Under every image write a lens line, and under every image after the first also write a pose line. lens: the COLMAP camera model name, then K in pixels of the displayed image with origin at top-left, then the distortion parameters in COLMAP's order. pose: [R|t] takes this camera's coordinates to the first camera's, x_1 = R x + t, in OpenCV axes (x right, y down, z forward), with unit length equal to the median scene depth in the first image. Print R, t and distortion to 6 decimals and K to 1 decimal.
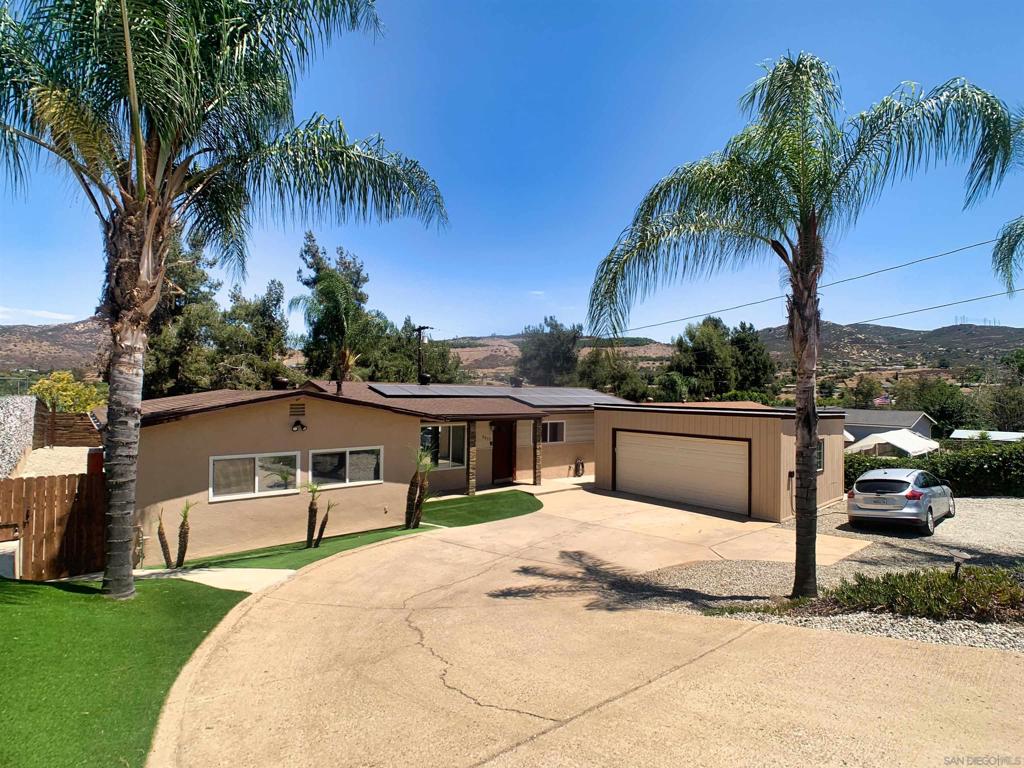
lens RADIAL K [[539.4, 0, 515.5], [0, 539.4, 389.8], [0, 0, 1]] dist [-0.021848, 0.000917]
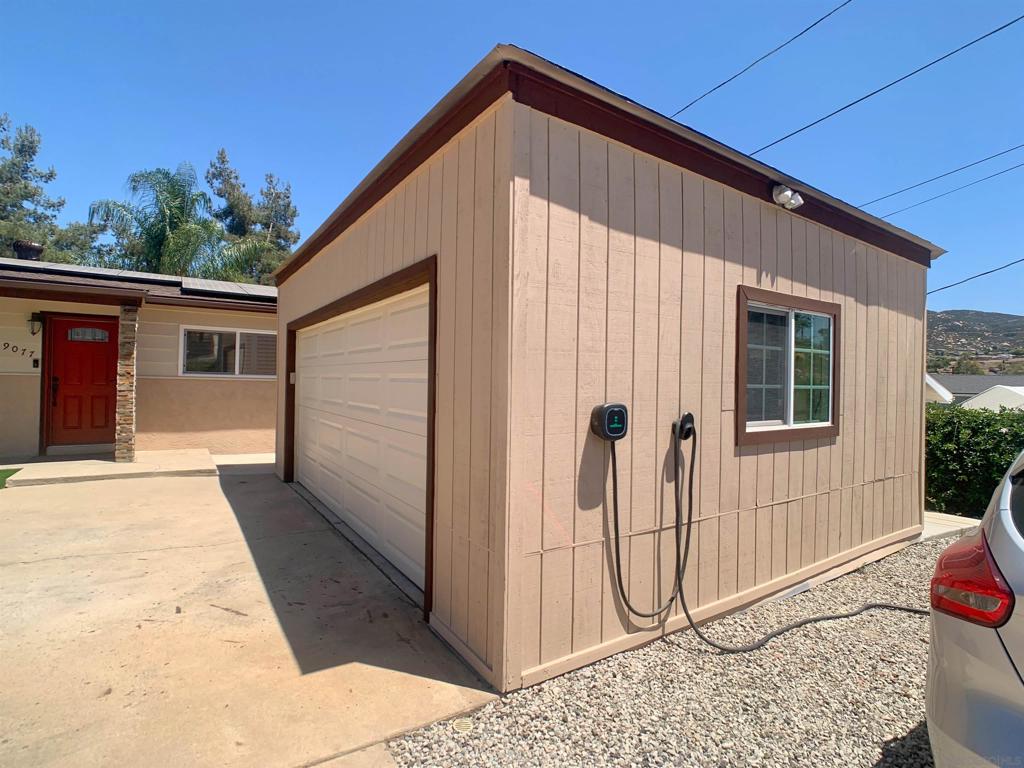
lens RADIAL K [[539.4, 0, 515.5], [0, 539.4, 389.8], [0, 0, 1]] dist [-0.021848, 0.000917]
pose [[0.992840, 0.015824, -0.118396, 0.148962], [-0.014109, 0.999783, 0.015307, 0.042265], [0.118613, -0.013527, 0.992848, 0.239150]]
